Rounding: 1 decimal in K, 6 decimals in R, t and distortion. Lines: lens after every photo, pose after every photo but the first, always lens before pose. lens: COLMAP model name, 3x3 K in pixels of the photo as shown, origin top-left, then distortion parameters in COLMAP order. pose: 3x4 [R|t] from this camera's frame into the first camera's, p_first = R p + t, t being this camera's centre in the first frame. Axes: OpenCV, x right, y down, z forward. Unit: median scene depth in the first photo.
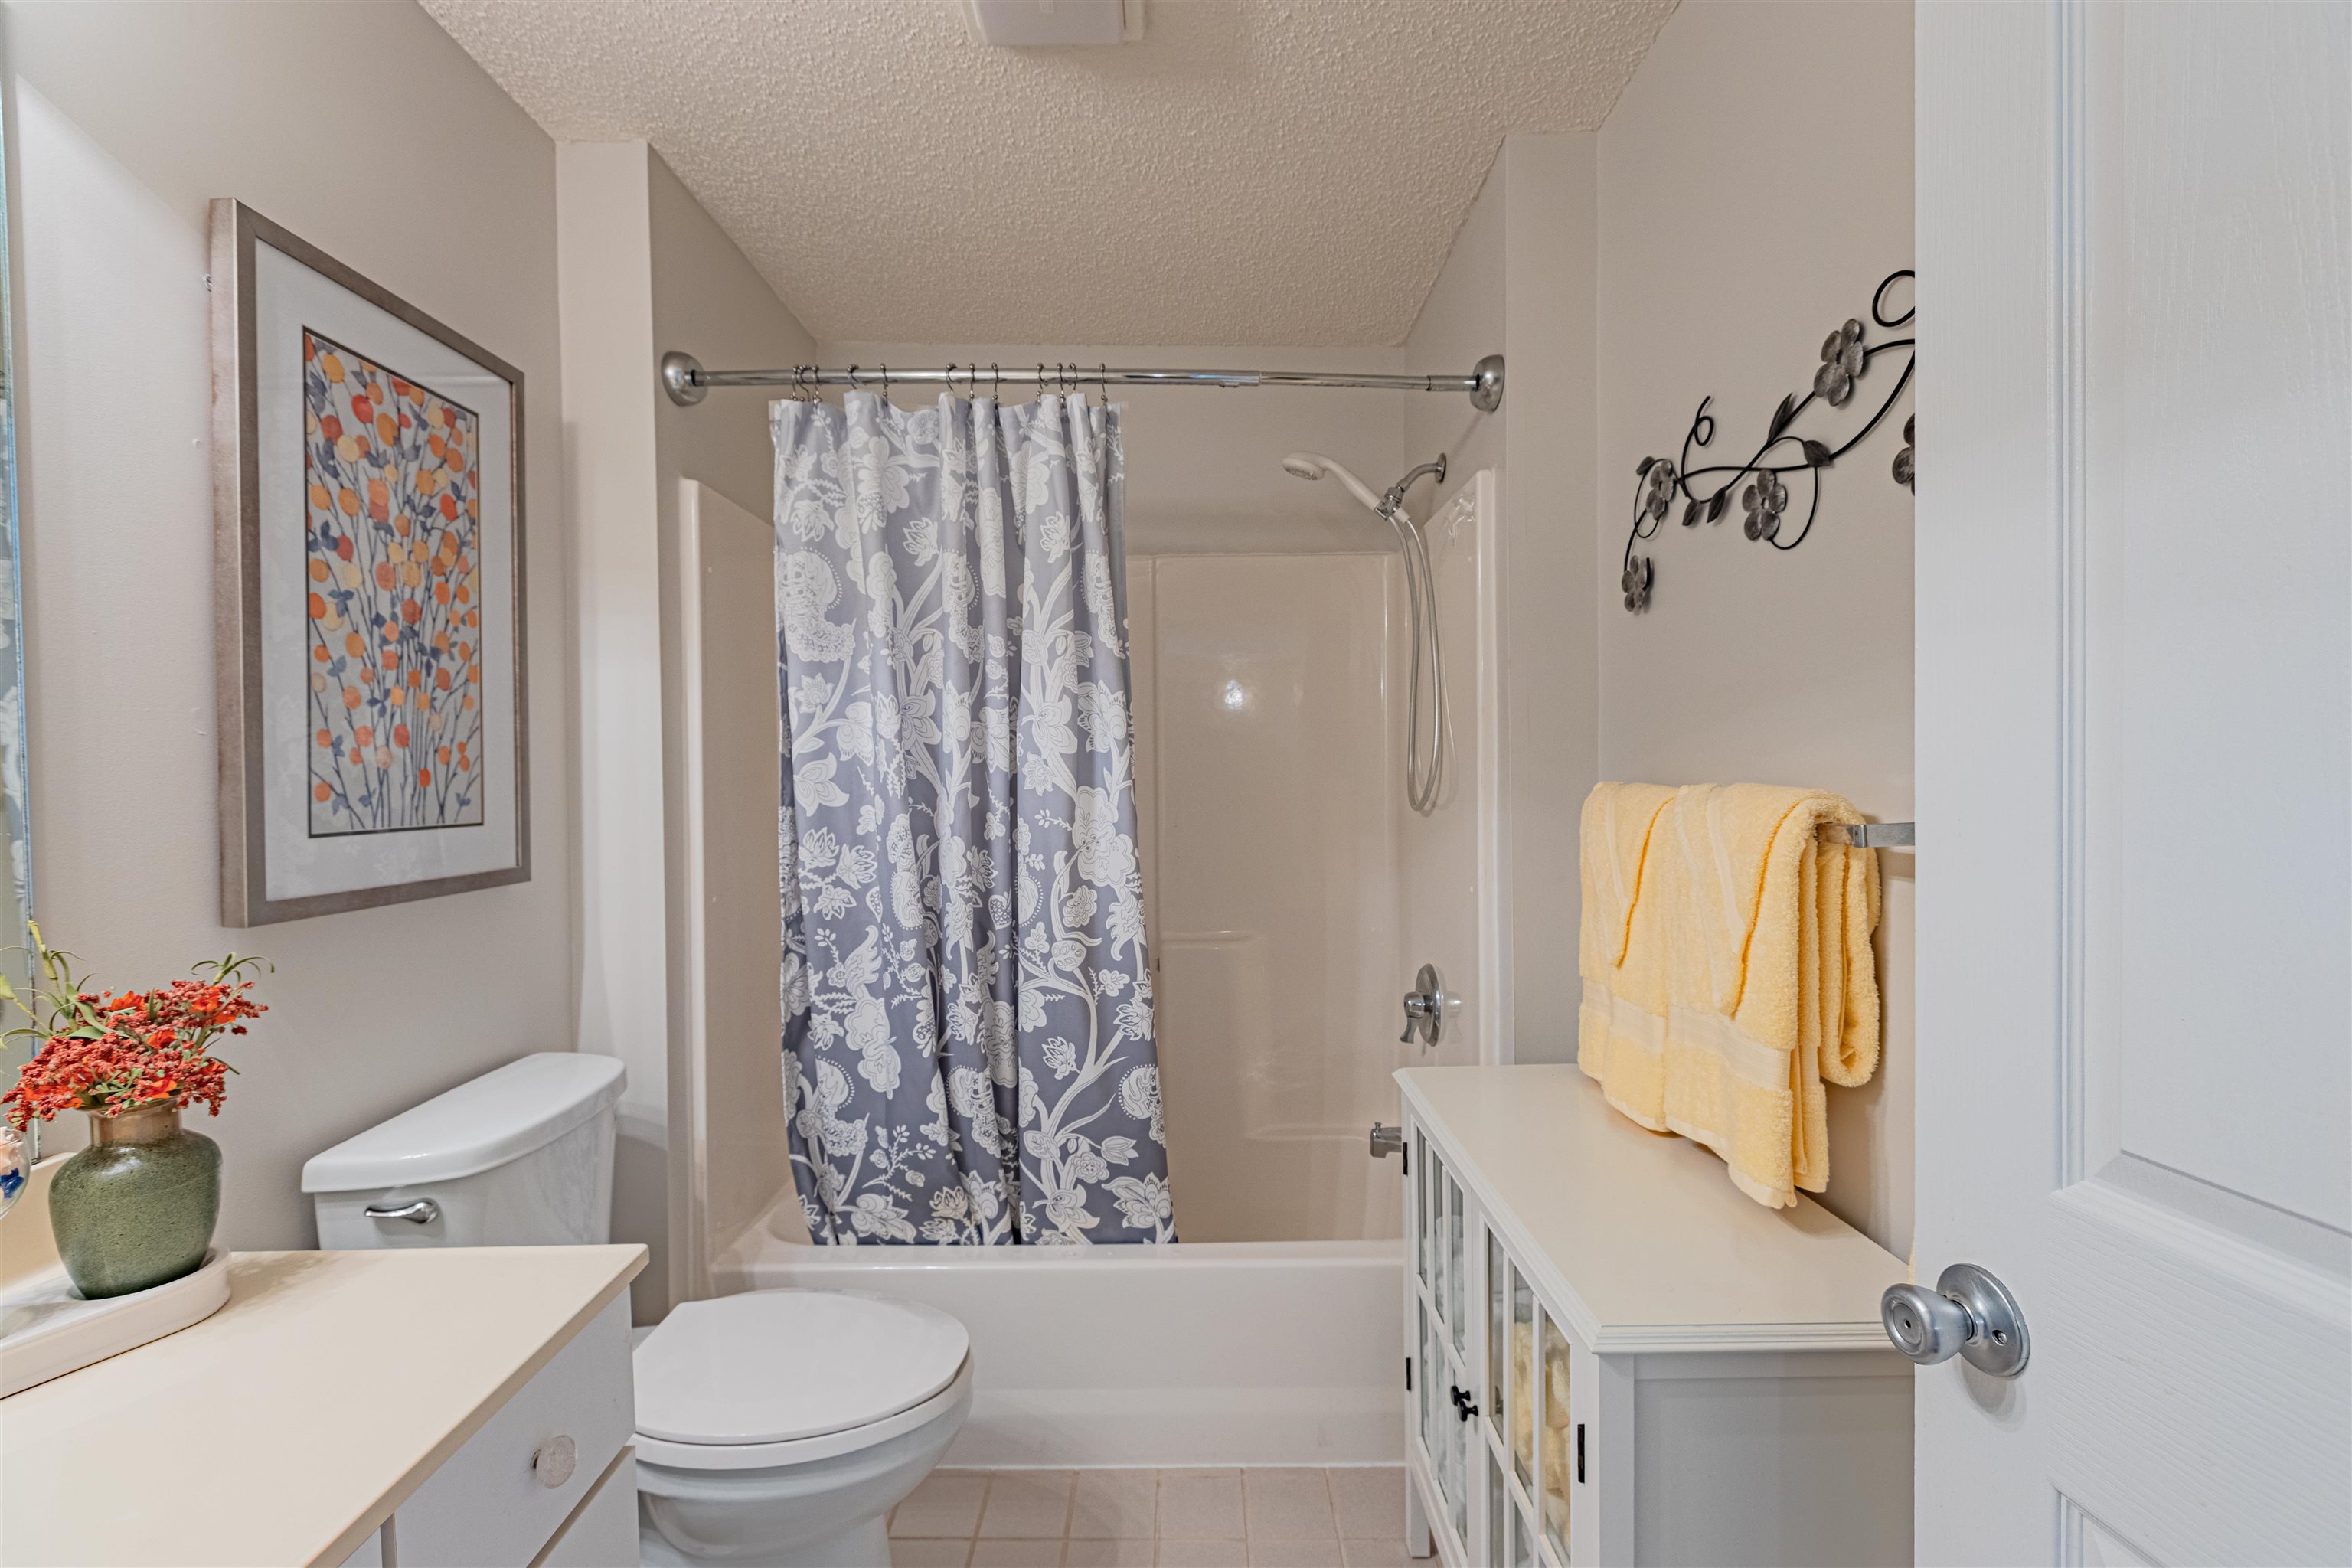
lens RADIAL K [[1067.1, 0, 1169.5], [0, 1067.1, 777.2], [0, 0, 1]] dist [-0.012205, 0.001759]
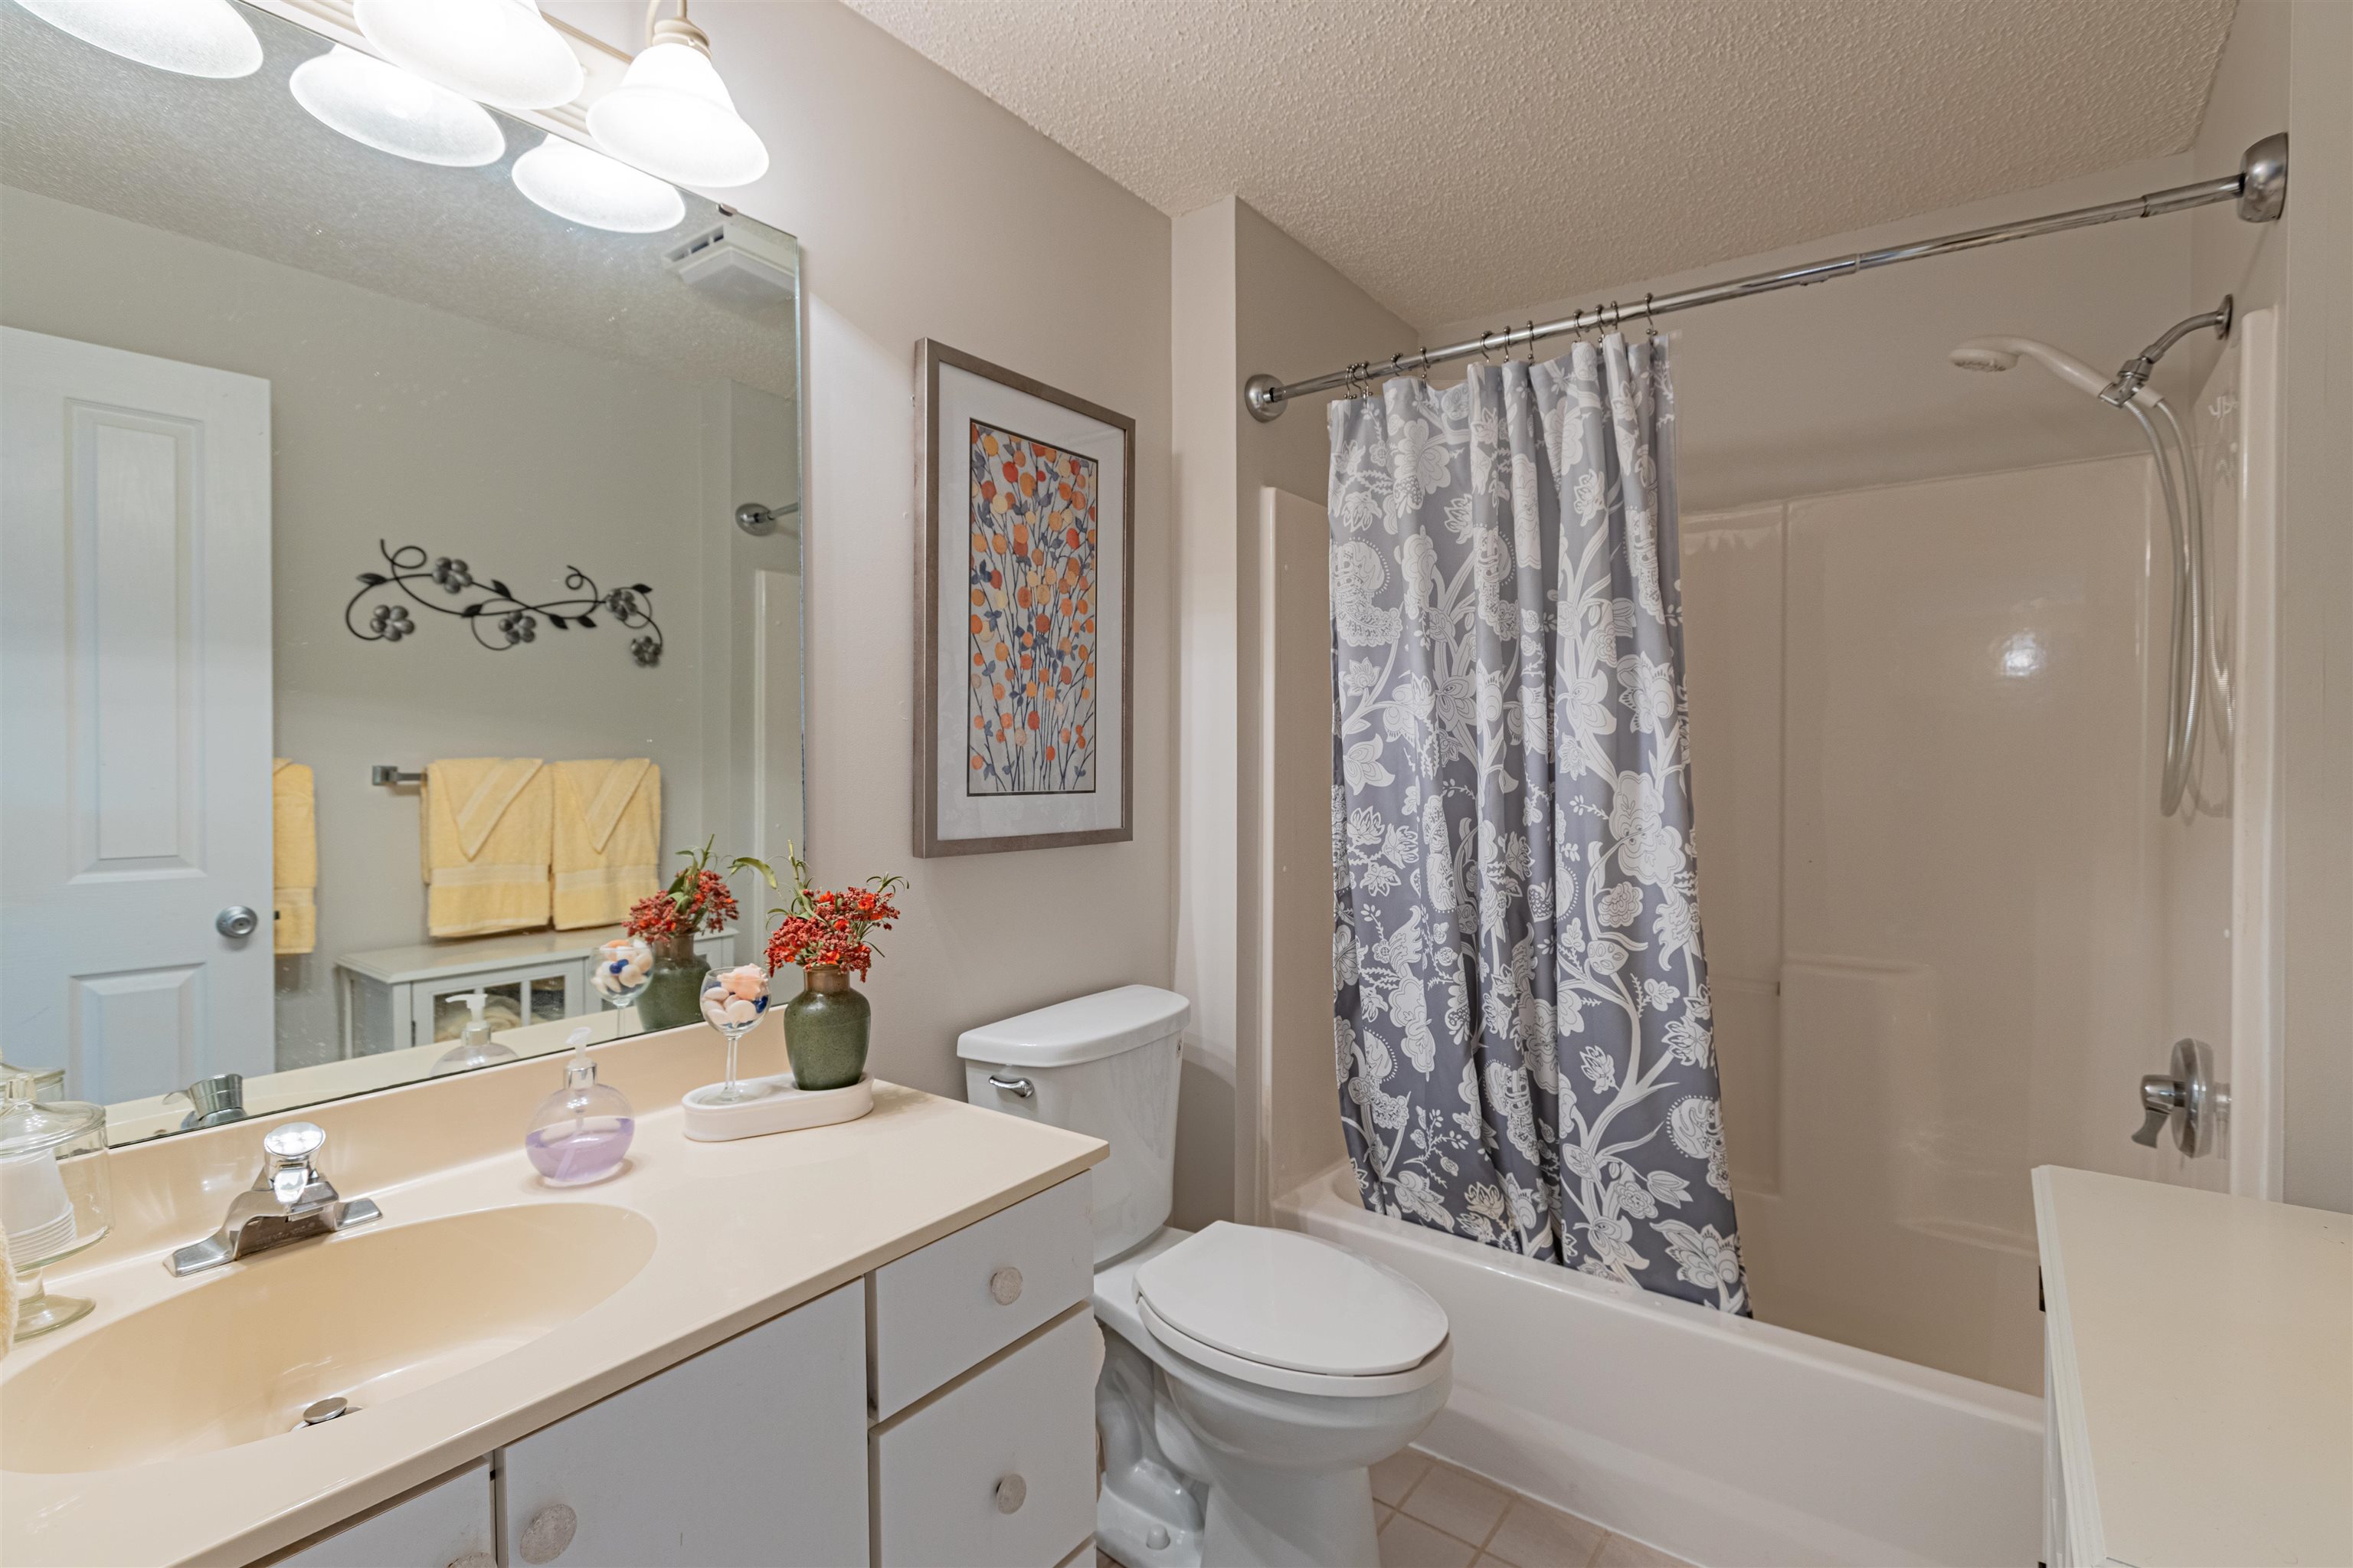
lens RADIAL K [[1067.6, 0, 1091.8], [0, 1067.6, 760.9], [0, 0, 1]] dist [-0.012205, 0.001759]
pose [[0.783890, 0.014527, -0.620730, 0.120804], [-0.015083, 0.999877, 0.004353, 0.003010], [0.620717, 0.005951, 0.784012, 0.022177]]
